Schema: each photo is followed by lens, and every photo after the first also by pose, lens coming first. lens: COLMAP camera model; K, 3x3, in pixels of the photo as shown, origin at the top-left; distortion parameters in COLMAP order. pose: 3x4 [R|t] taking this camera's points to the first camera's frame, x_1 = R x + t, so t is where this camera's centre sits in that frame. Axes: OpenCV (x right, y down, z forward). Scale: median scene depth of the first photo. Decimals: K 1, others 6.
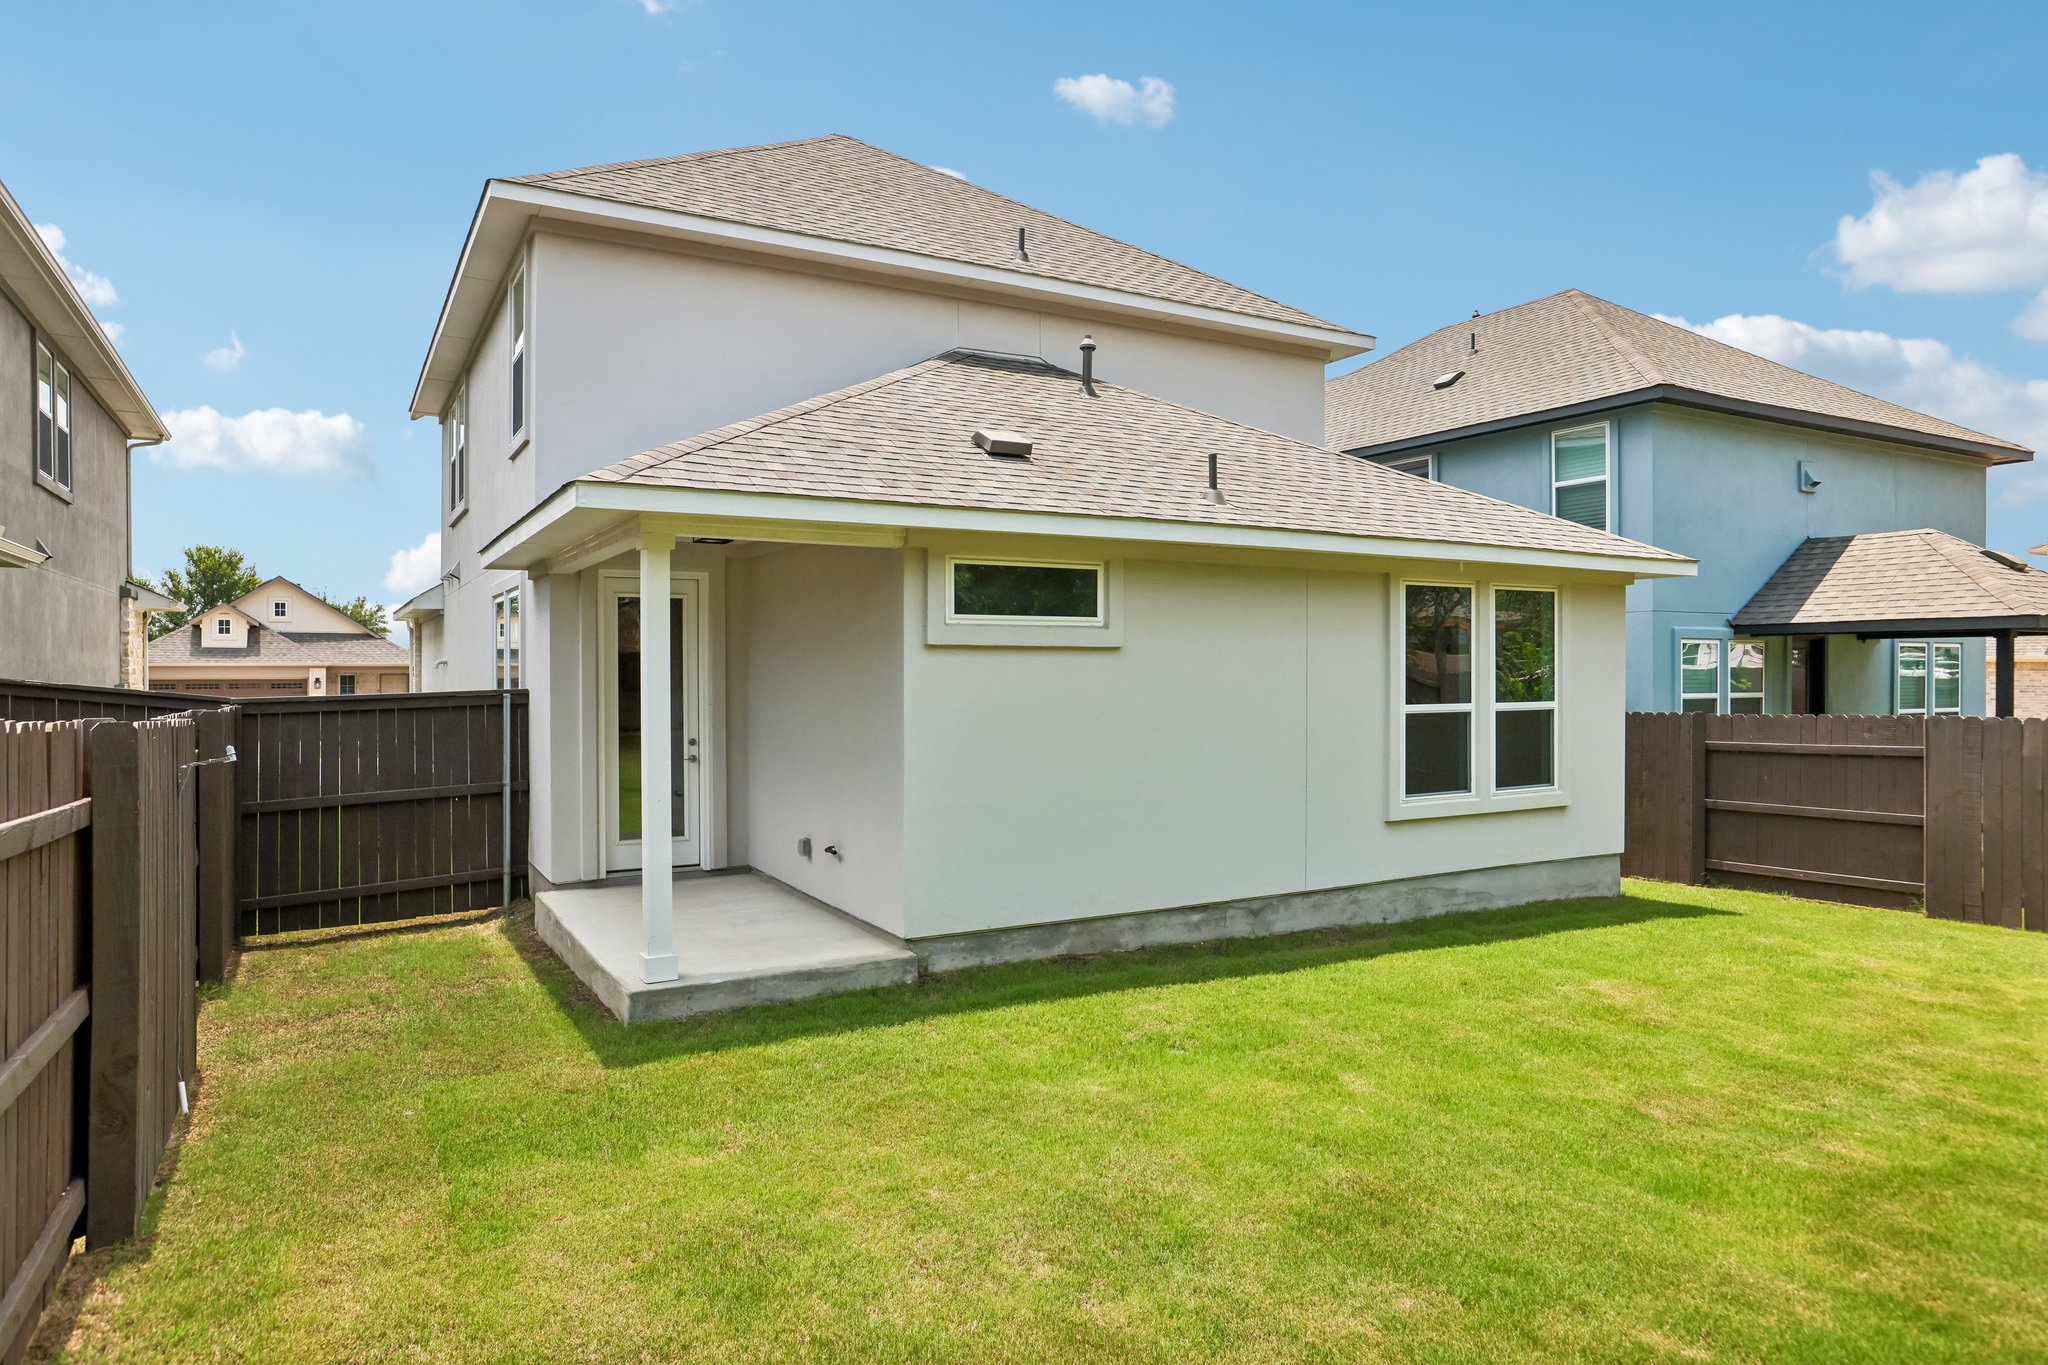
lens RADIAL K [[1230.0, 0, 1016.1], [0, 1230.0, 685.6], [0, 0, 1]] dist [-0.015113, 0.008394]
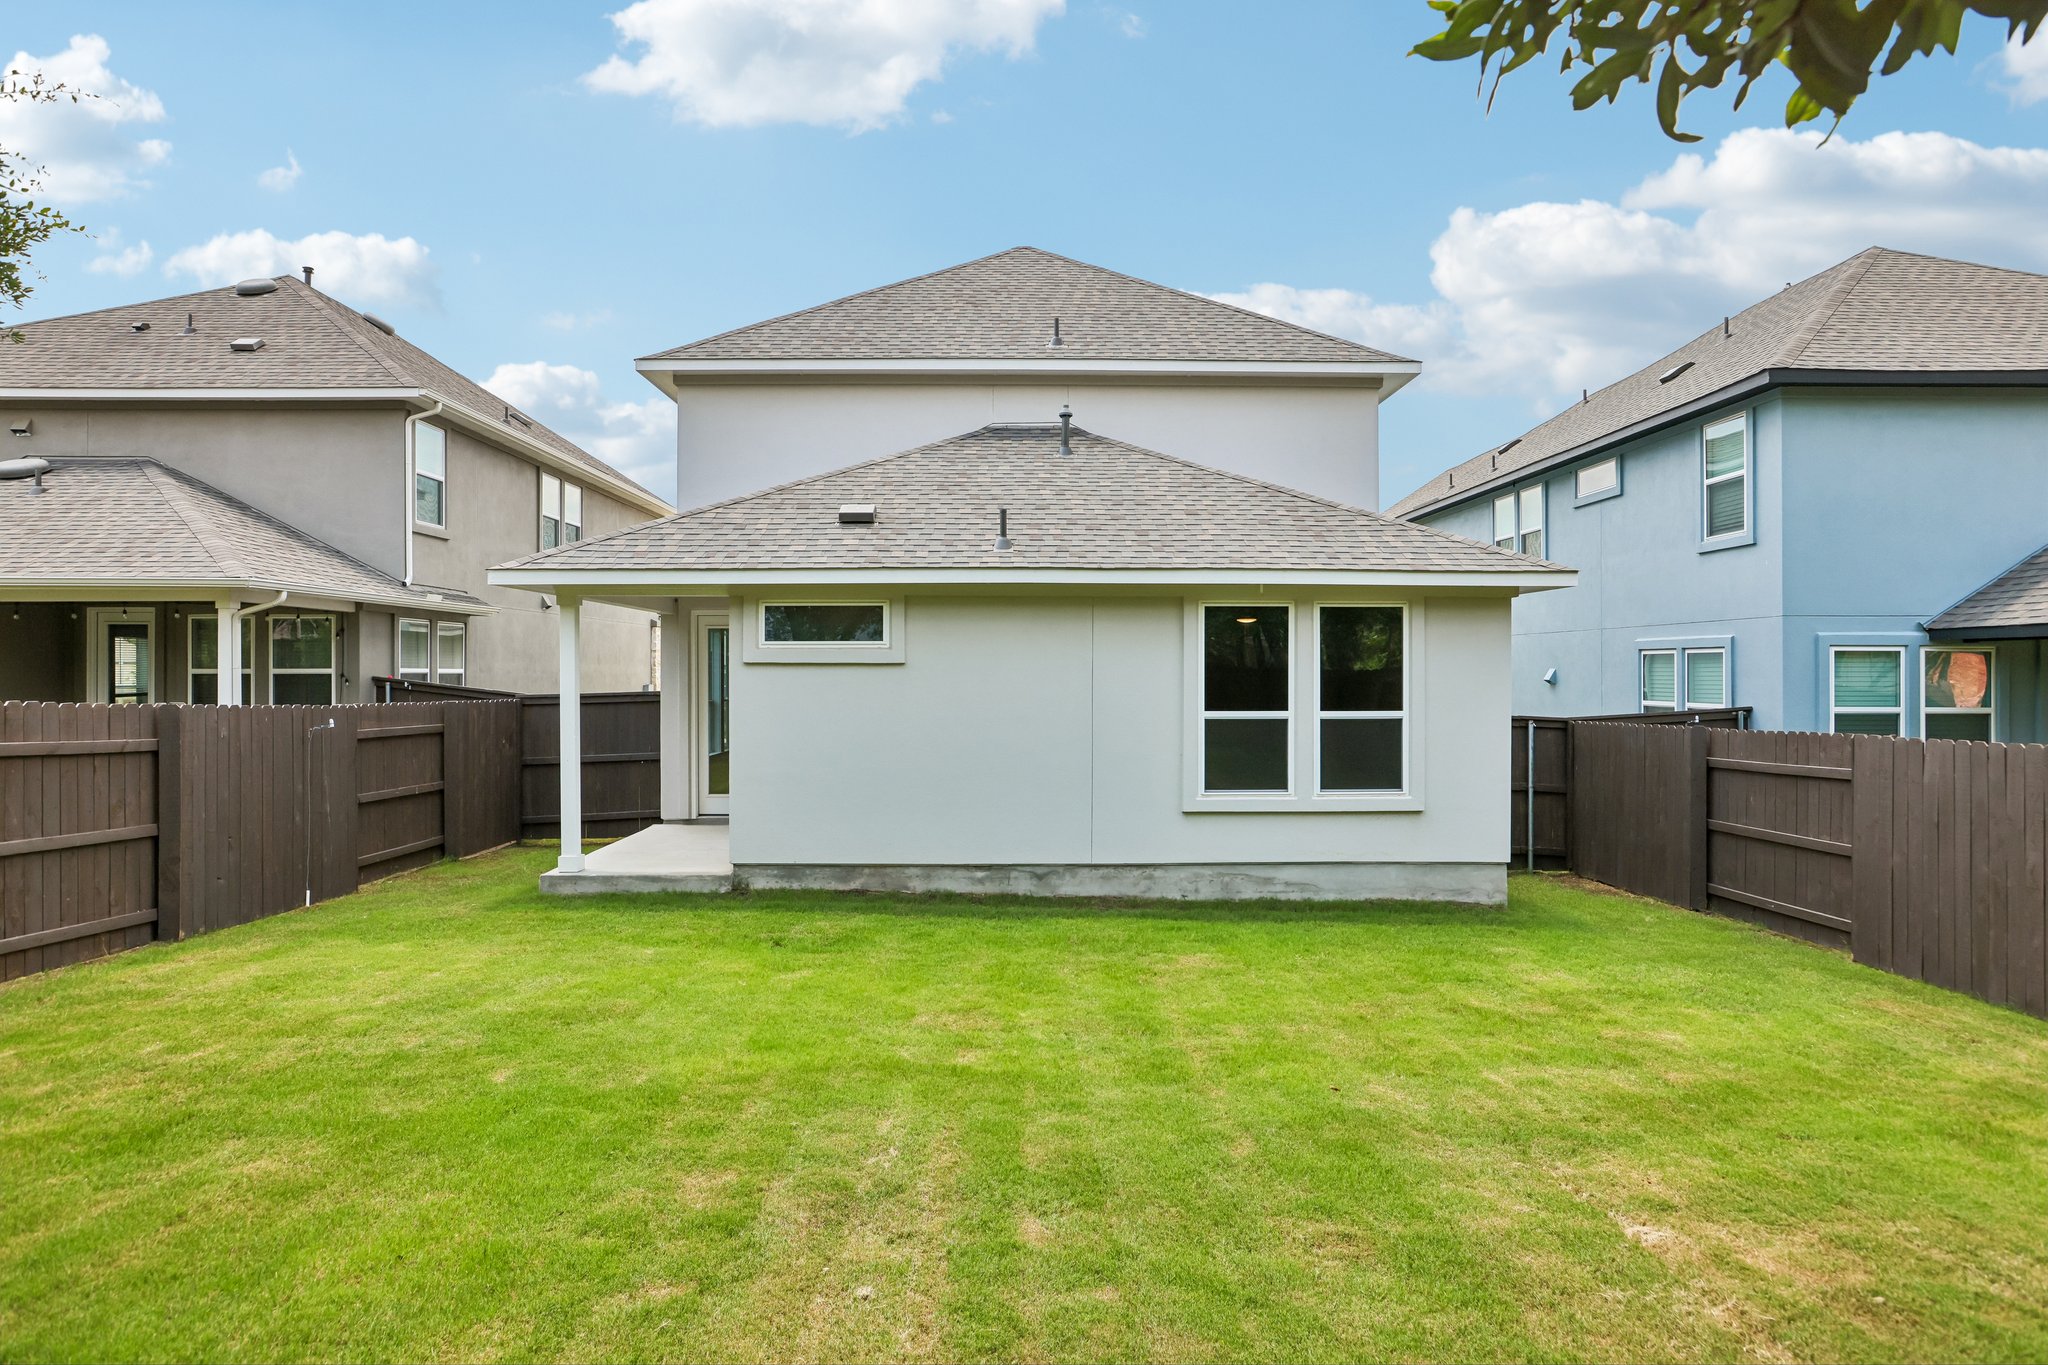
lens RADIAL K [[1143.9, 0, 1019.7], [0, 1143.9, 683.1], [0, 0, 1]] dist [-0.026836, 0.008336]
pose [[0.875312, 0.005841, -0.483523, 0.668892], [-0.008652, 0.999956, -0.003583, -0.004984], [0.483481, 0.007320, 0.875324, -0.017116]]
